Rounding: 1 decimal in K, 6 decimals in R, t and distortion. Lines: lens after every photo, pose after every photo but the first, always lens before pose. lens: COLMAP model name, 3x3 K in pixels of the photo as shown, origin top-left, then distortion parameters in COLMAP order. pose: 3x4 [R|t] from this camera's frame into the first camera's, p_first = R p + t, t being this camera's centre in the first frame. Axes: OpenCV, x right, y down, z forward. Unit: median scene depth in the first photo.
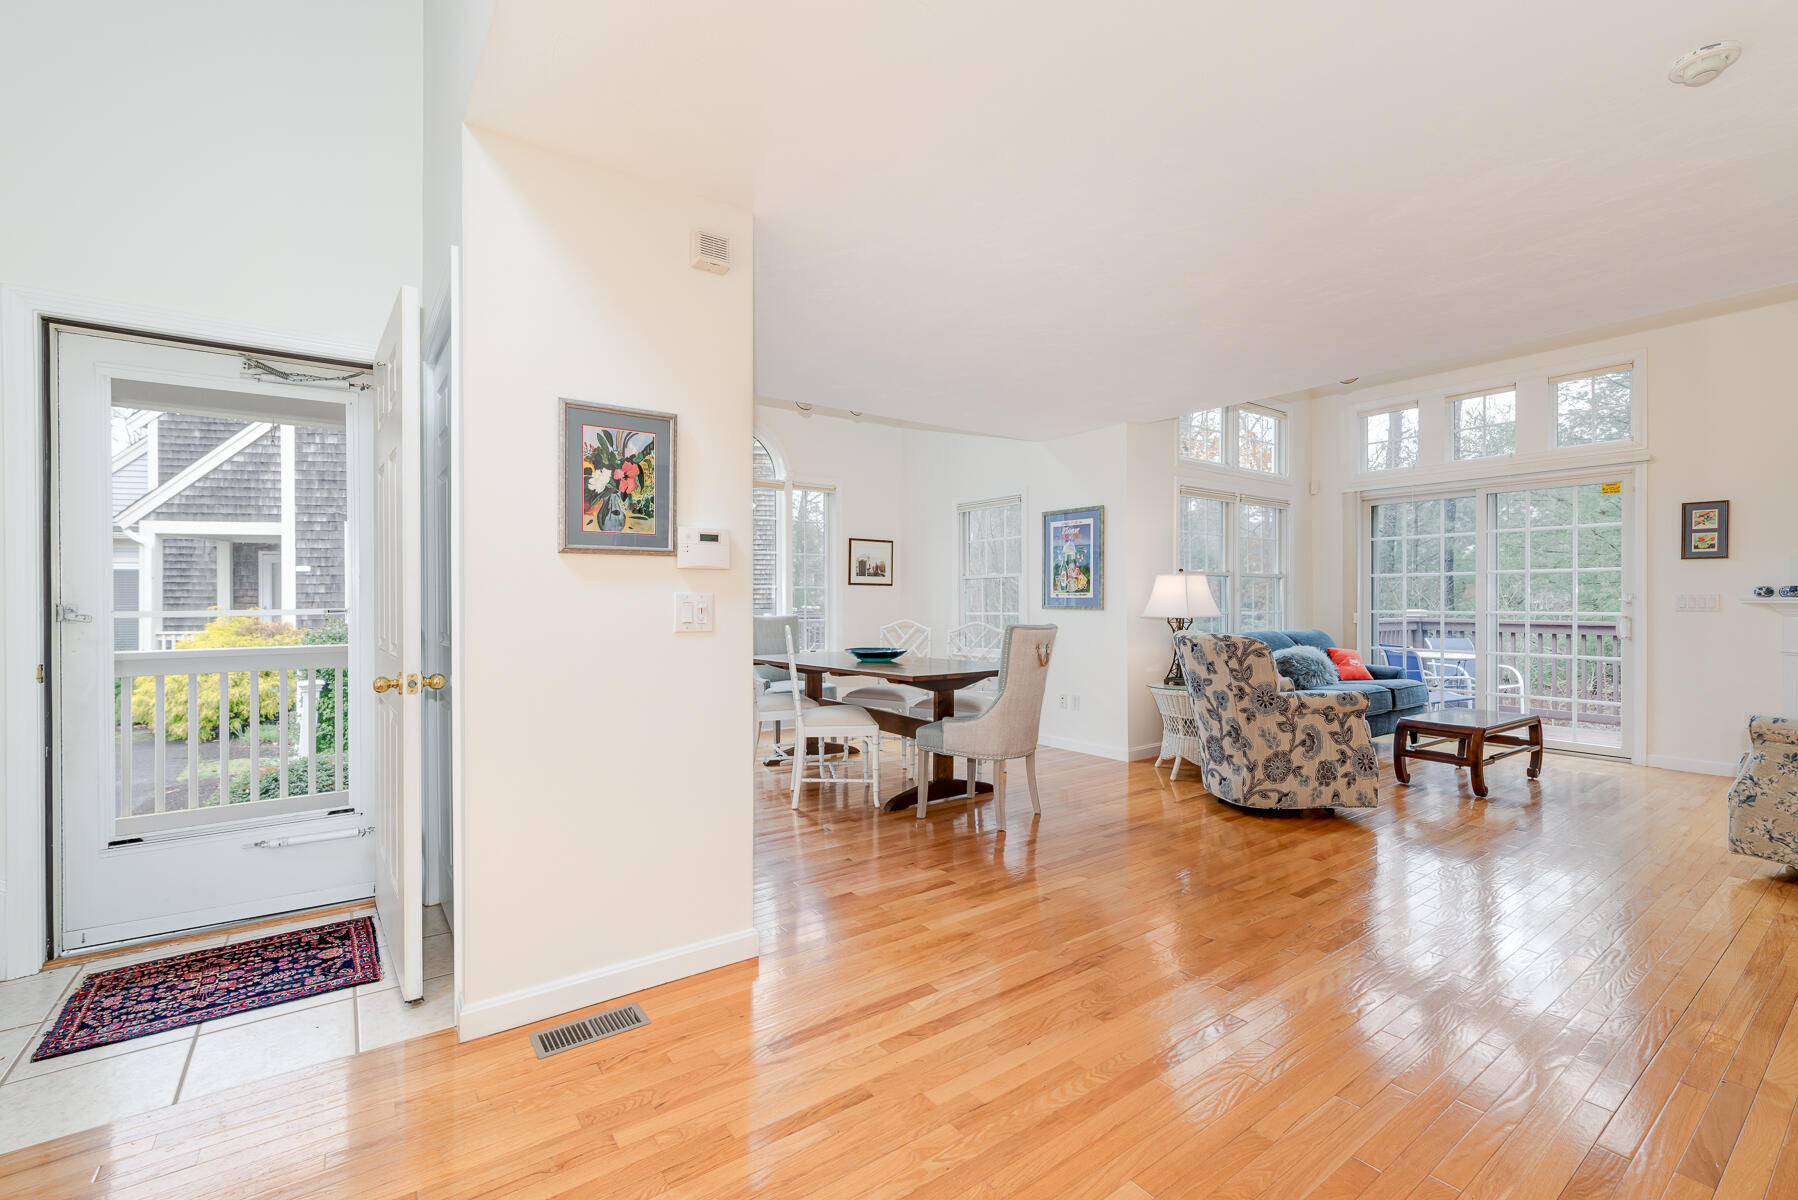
lens RADIAL K [[768.6, 0, 894.0], [0, 768.6, 600.9], [0, 0, 1]] dist [0.001582, 0.003162]
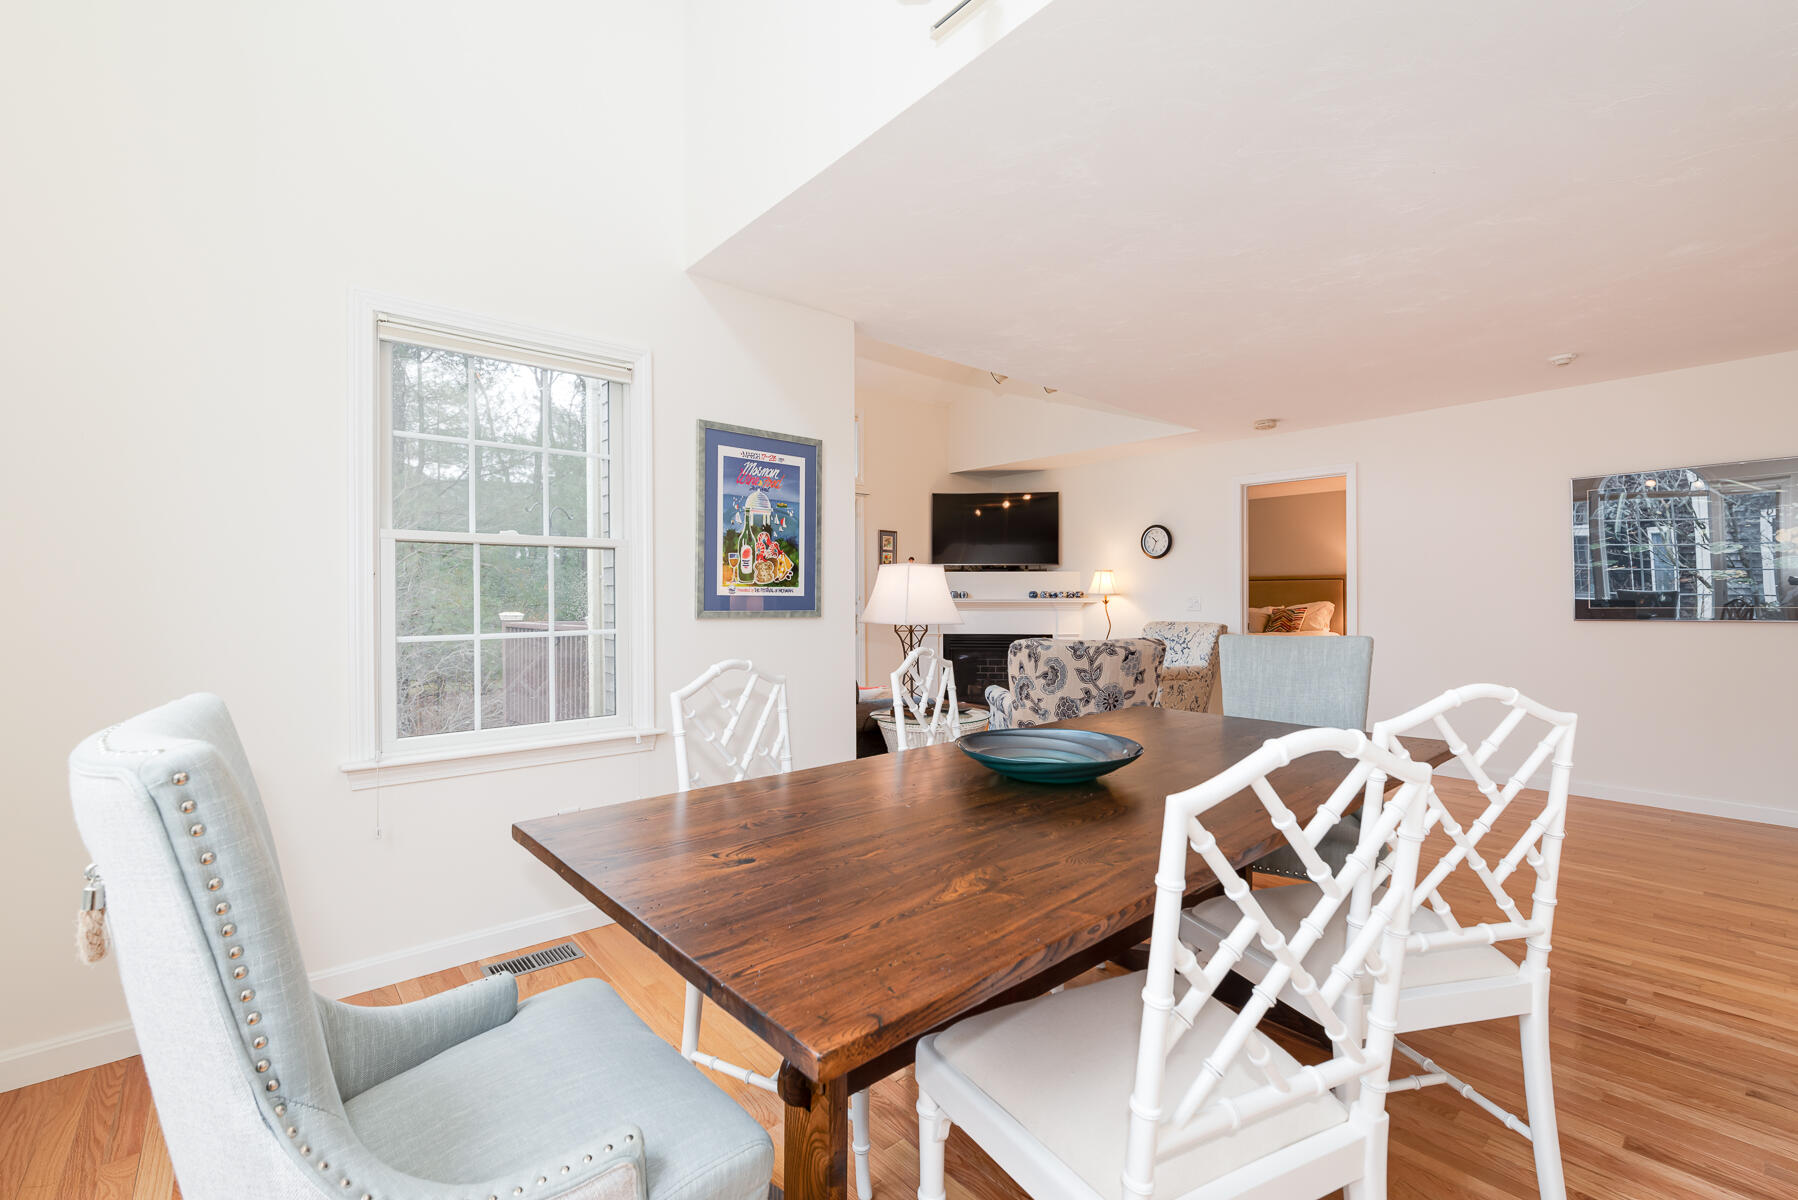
lens RADIAL K [[768.6, 0, 894.0], [0, 768.6, 600.9], [0, 0, 1]] dist [0.001582, 0.003162]
pose [[-0.072905, 0.000514, 0.997339, -0.413361], [0.004298, 0.999991, -0.000201, 0.000119], [-0.997330, 0.004272, -0.072907, 1.248428]]
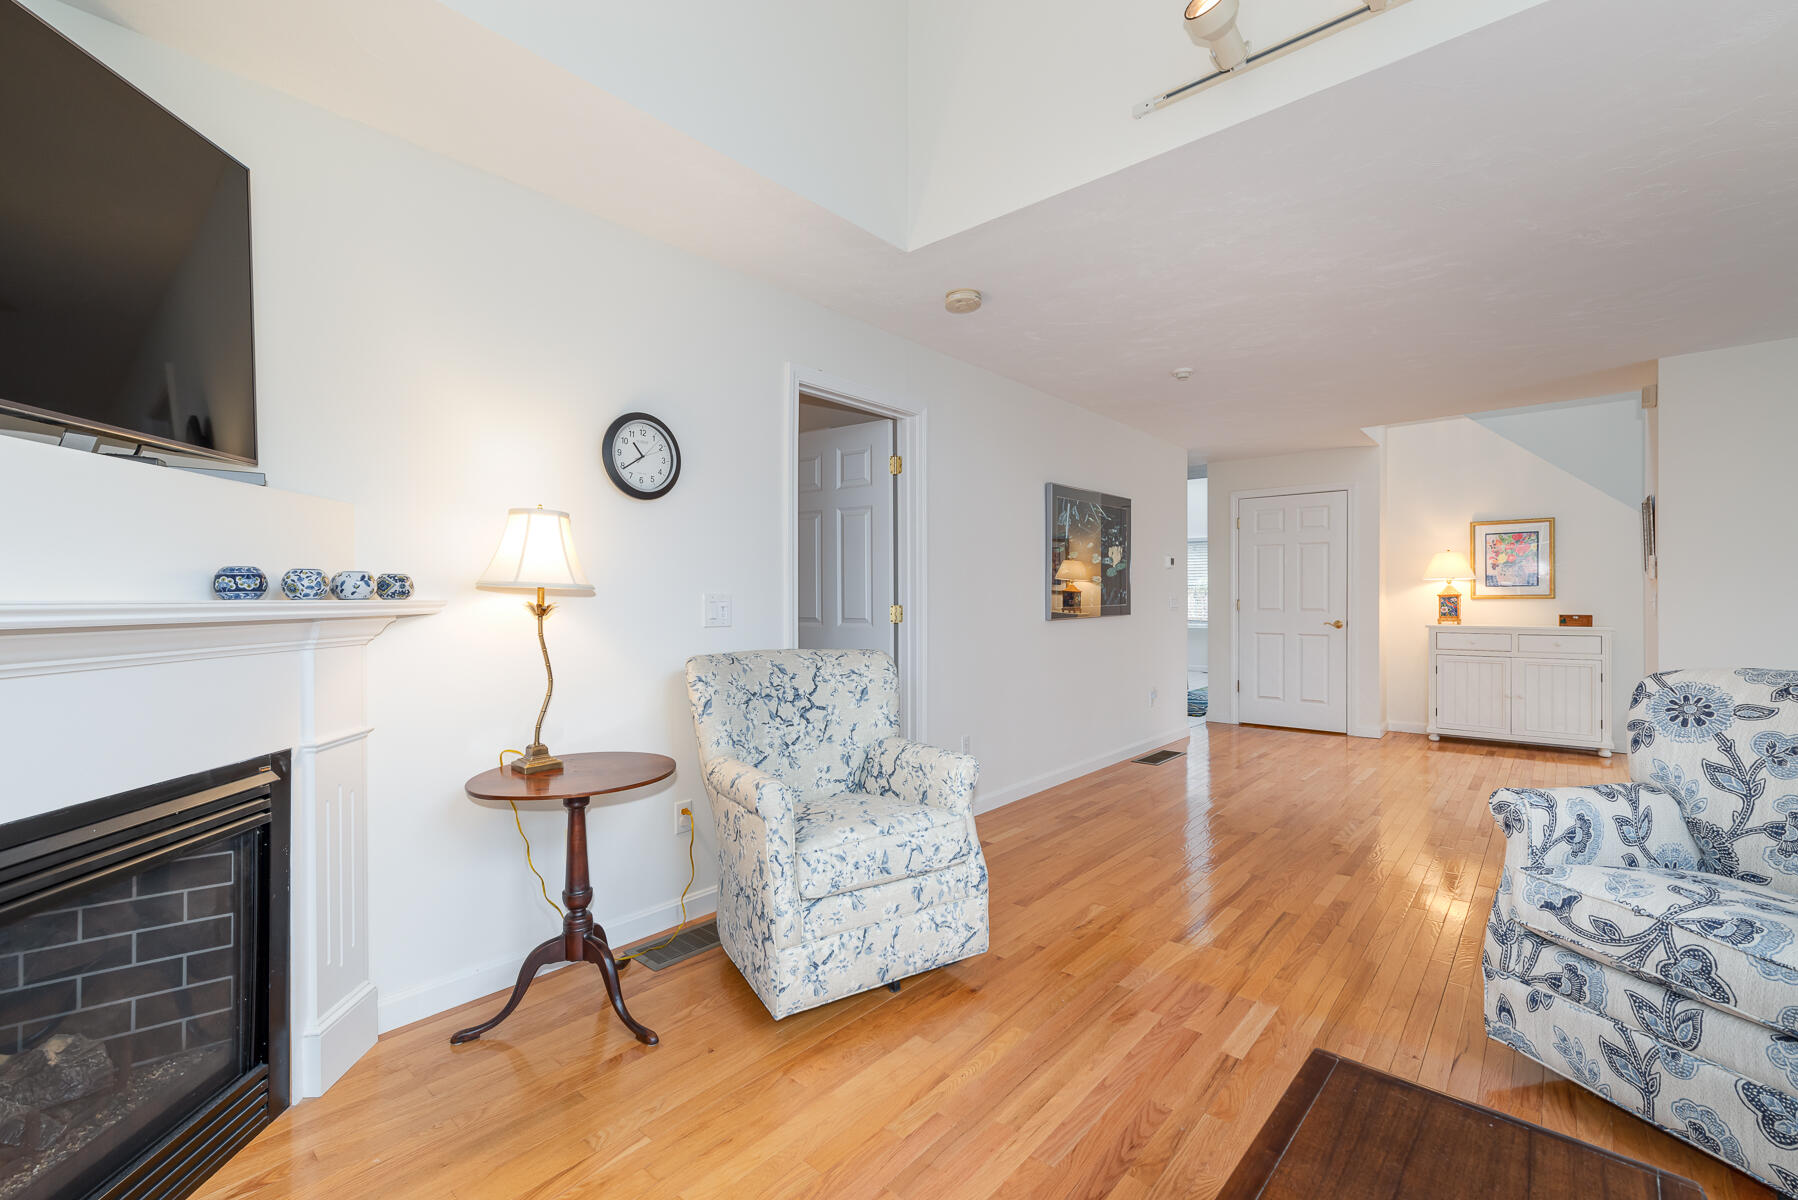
lens RADIAL K [[768.6, 0, 894.0], [0, 768.6, 600.9], [0, 0, 1]] dist [0.001582, 0.003162]
pose [[-0.976873, 0.001932, -0.213810, 0.989562], [-0.000268, 0.999947, 0.010261, -0.007803], [0.213819, 0.010081, -0.976821, 1.248078]]
